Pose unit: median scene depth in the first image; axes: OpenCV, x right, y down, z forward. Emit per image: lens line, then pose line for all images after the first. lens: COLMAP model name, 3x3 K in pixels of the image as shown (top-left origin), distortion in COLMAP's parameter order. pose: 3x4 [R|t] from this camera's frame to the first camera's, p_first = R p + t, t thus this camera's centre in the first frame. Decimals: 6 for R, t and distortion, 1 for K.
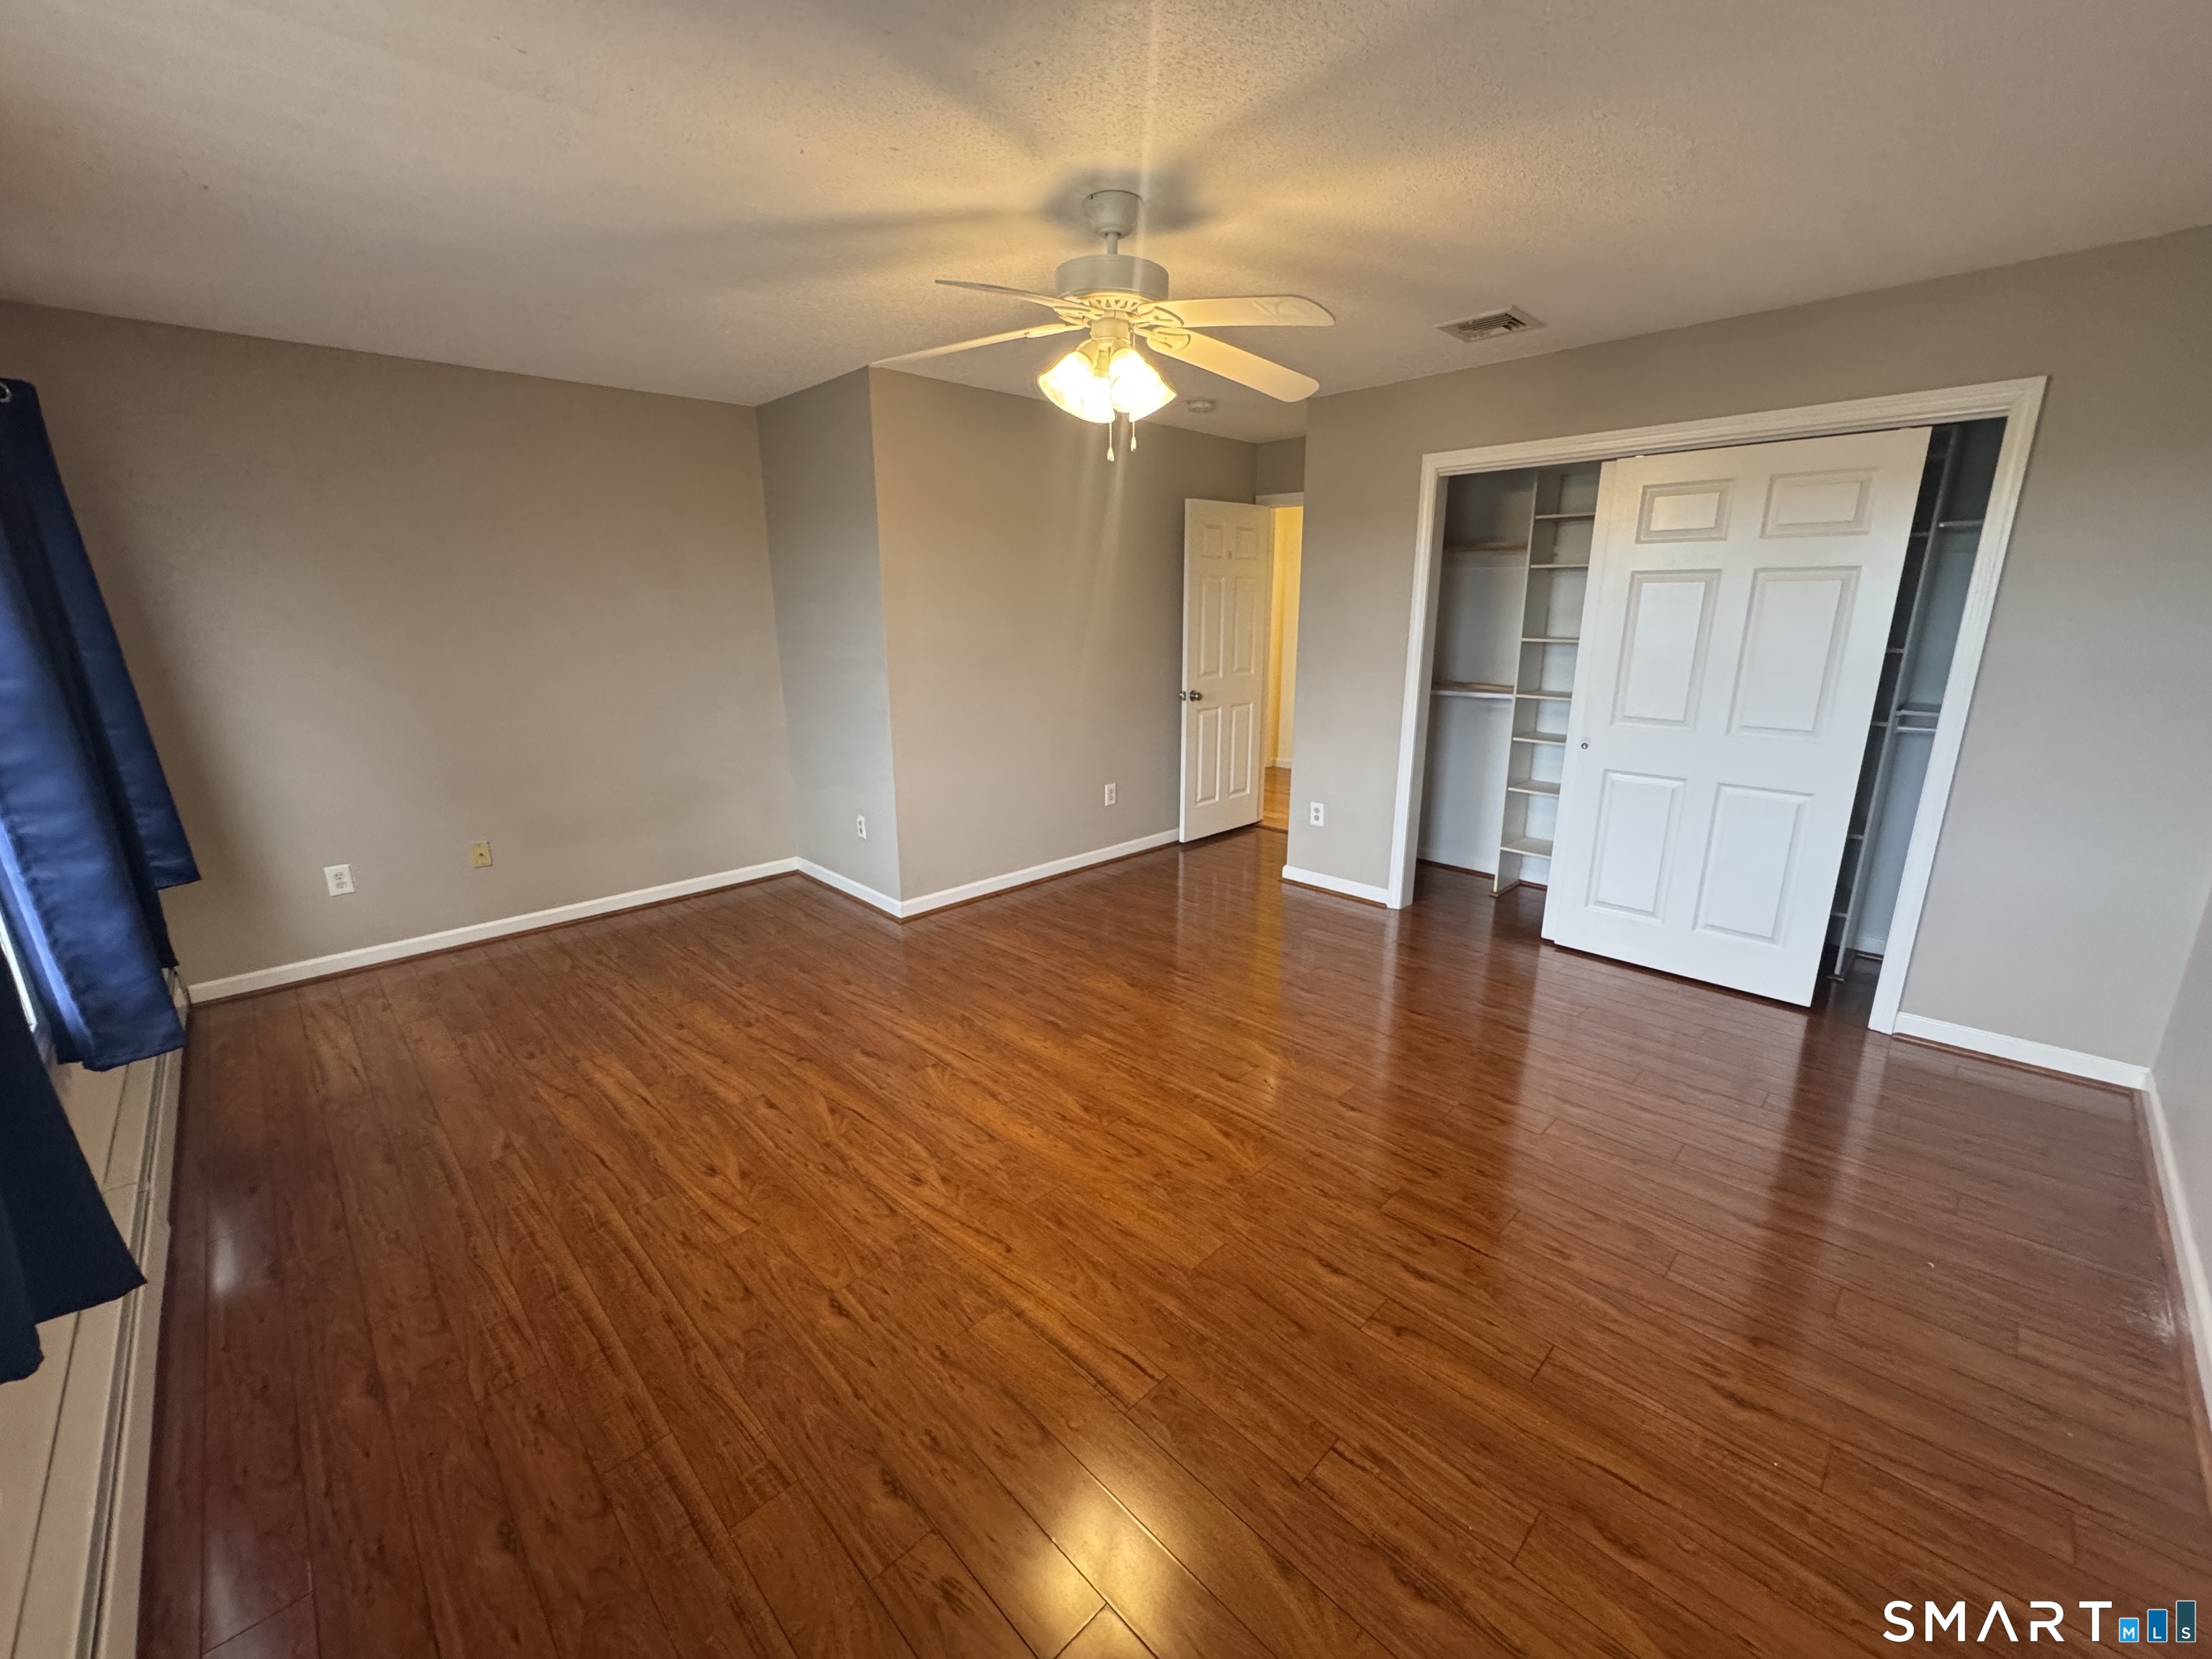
lens RADIAL K [[877.7, 0, 1106.0], [0, 877.7, 829.5], [0, 0, 1]] dist [-0.002214, -0.000029]
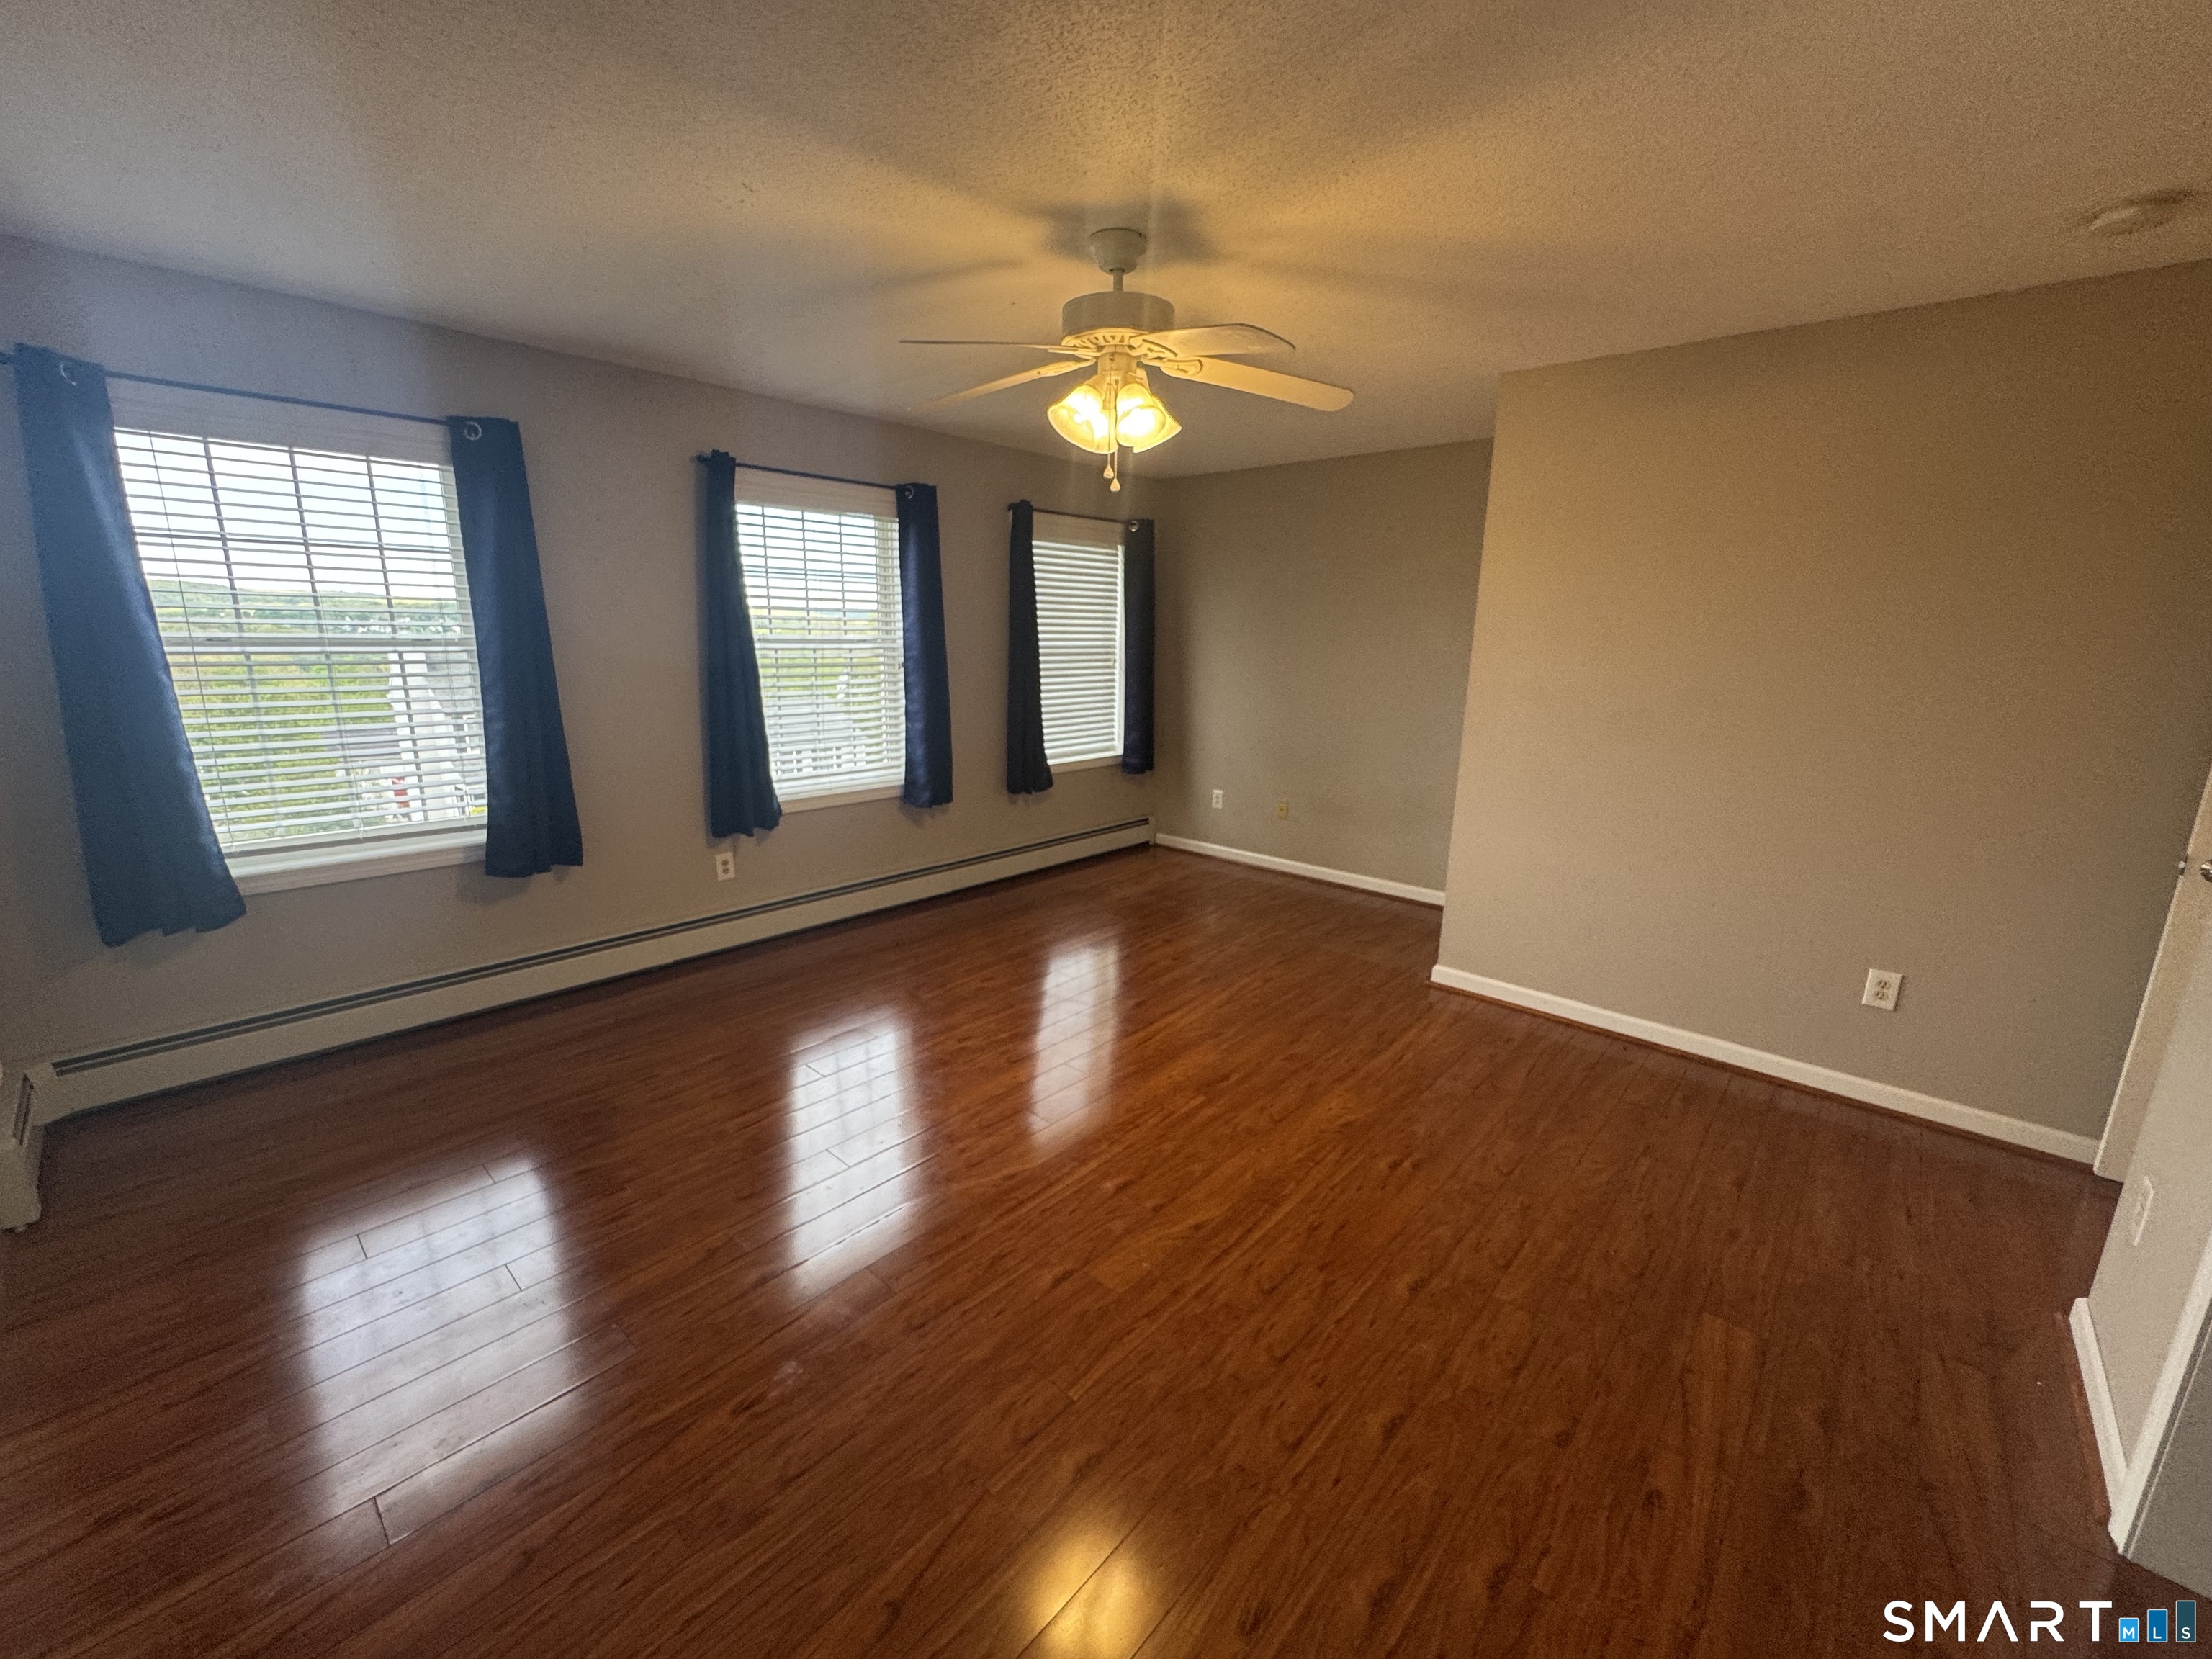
lens RADIAL K [[906.1, 0, 1101.6], [0, 906.1, 808.1], [0, 0, 1]] dist [-0.003688, -0.000337]
pose [[0.059218, 0.202937, -0.977400, 0.717658], [-0.270796, 0.945669, 0.179942, -0.164884], [0.960814, 0.254020, 0.110955, 0.623247]]
